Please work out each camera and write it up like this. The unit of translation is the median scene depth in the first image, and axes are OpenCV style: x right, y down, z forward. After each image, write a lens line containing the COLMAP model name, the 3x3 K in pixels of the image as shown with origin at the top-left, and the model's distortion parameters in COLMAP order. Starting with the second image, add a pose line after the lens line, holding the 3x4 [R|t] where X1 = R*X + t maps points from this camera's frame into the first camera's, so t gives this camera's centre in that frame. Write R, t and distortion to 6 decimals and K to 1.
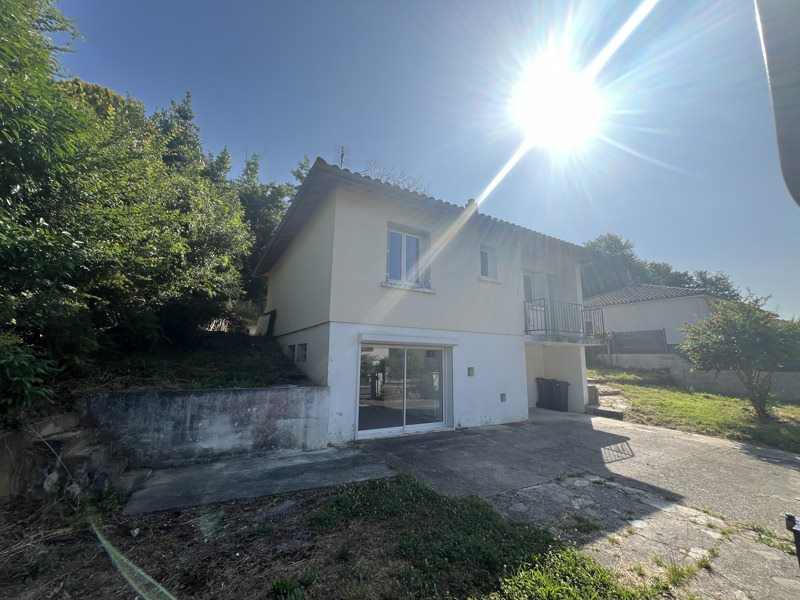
lens RADIAL K [[322.4, 0, 395.9], [0, 322.4, 304.4], [0, 0, 1]] dist [0.003395, -0.000265]
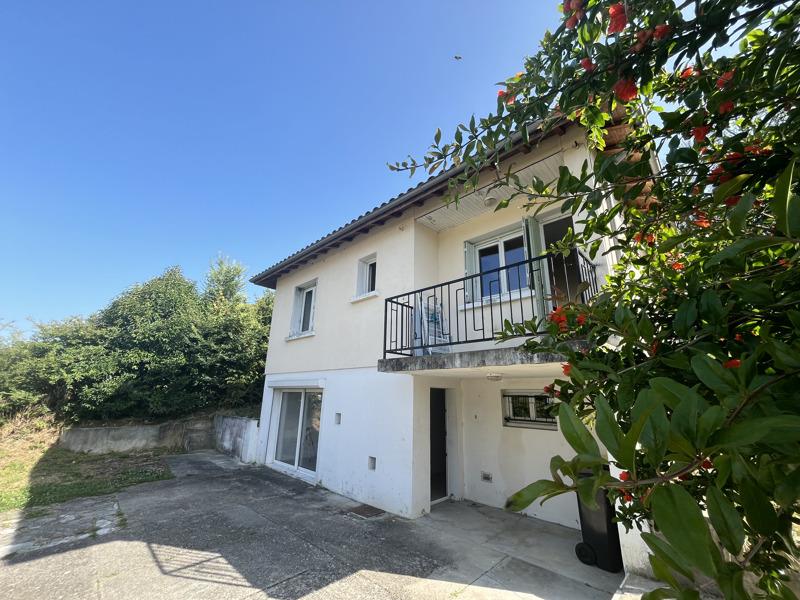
lens RADIAL K [[322.4, 0, 396.6], [0, 322.4, 298.1], [0, 0, 1]] dist [0.003395, -0.000265]
pose [[0.264910, -0.295800, -0.917782, 1.646039], [0.139185, 0.953549, -0.267153, 0.234251], [0.954175, -0.056970, 0.293776, 1.361665]]
